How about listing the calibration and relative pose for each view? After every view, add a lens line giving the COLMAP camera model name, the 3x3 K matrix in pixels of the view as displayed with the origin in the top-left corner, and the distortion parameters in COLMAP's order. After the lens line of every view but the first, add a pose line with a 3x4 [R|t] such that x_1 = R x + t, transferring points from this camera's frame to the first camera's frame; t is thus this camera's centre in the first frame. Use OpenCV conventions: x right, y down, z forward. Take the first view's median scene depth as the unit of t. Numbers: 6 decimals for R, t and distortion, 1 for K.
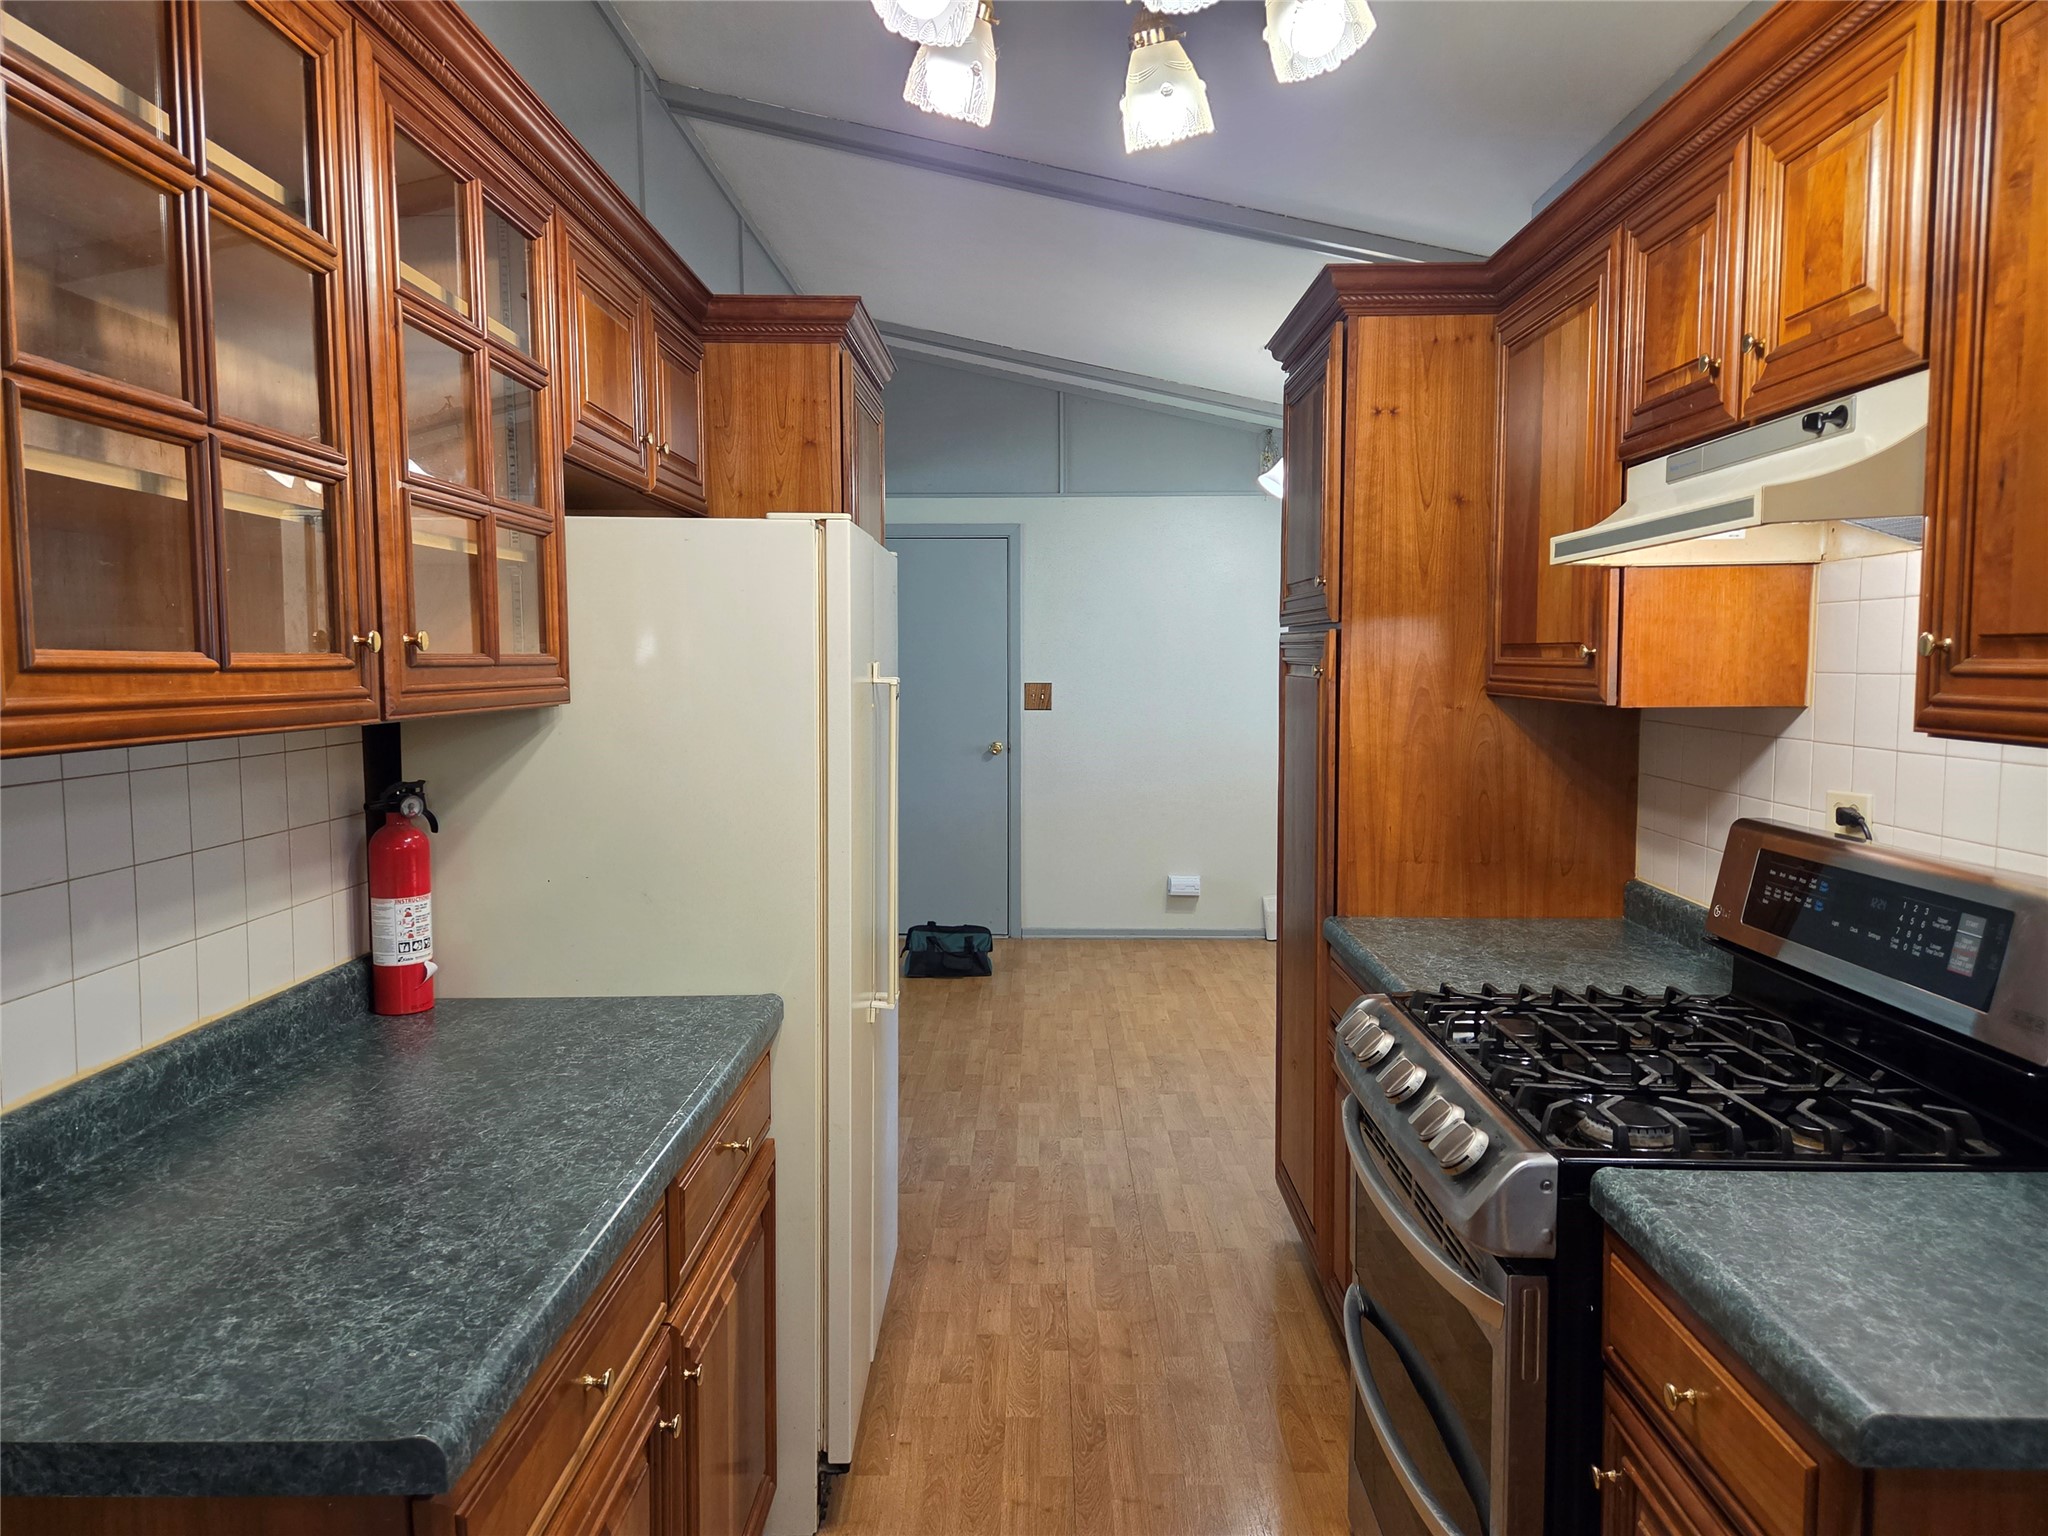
lens RADIAL K [[1373.9, 0, 1030.0], [0, 1373.9, 761.6], [0, 0, 1]] dist [0.051636, -0.028729]
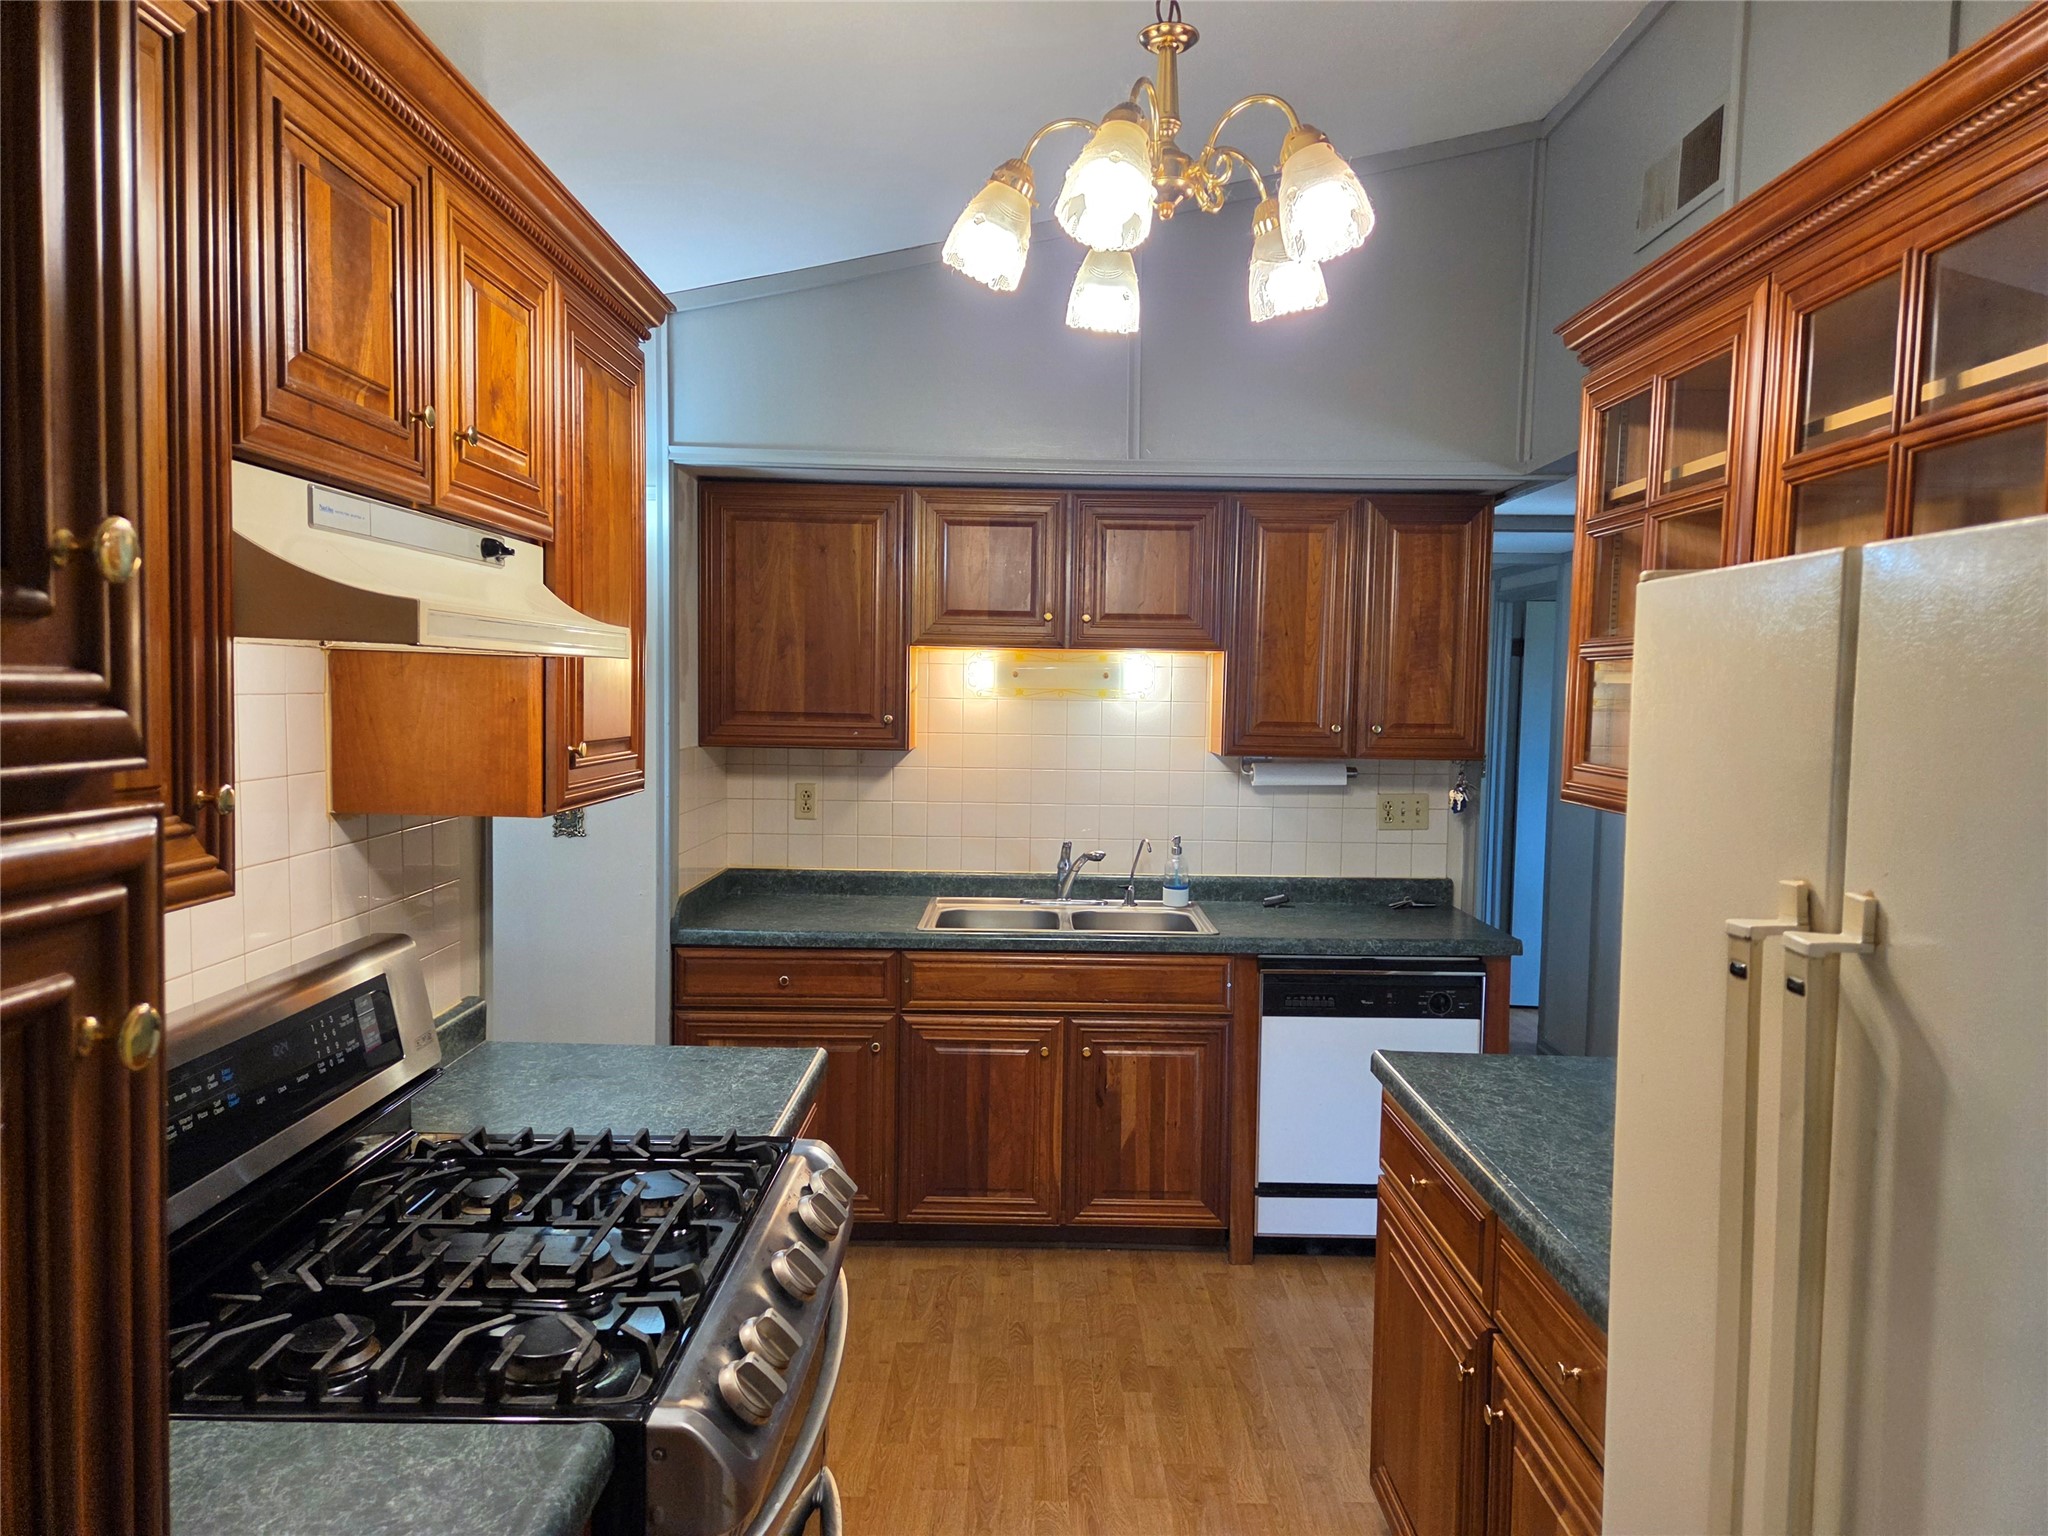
lens RADIAL K [[1373.9, 0, 1030.0], [0, 1373.9, 761.6], [0, 0, 1]] dist [0.051636, -0.028729]
pose [[-0.999757, -0.020270, -0.008688, 0.093565], [-0.021215, 0.991557, 0.127923, -0.133917], [0.006022, 0.128076, -0.991746, 1.225161]]
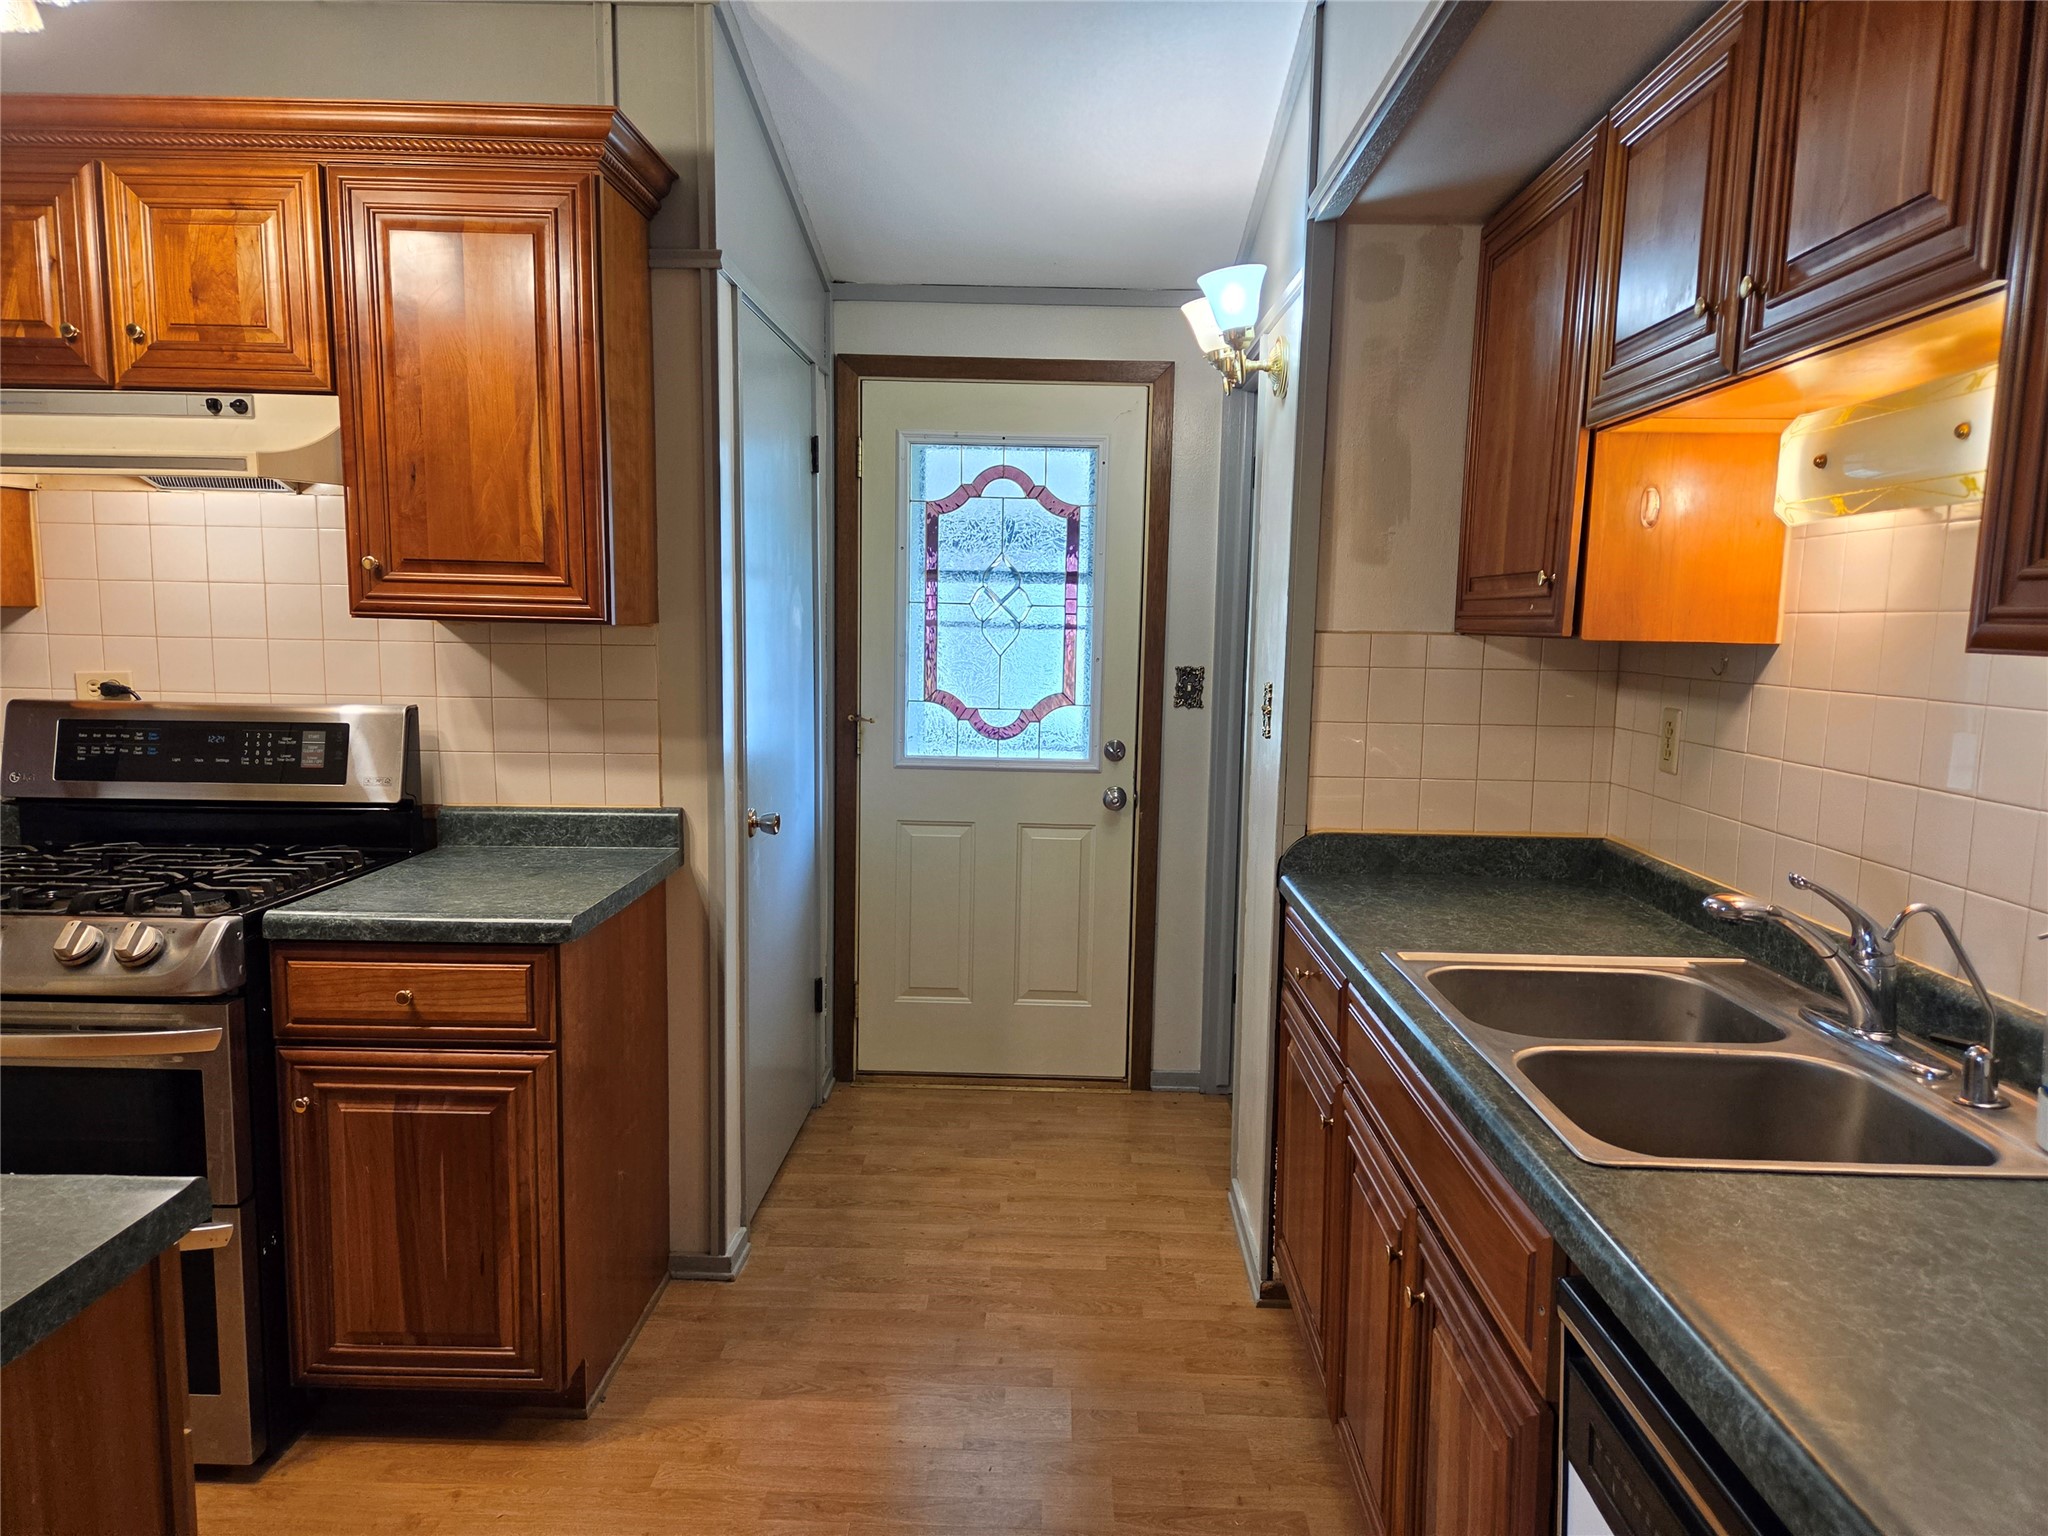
lens RADIAL K [[1393.4, 0, 1043.8], [0, 1393.4, 790.0], [0, 0, 1]] dist [0.081073, -0.077709]
pose [[0.006194, -0.125315, 0.992098, -0.570684], [0.055375, 0.990637, 0.124785, 0.011402], [-0.998446, 0.054165, 0.013075, 0.078218]]
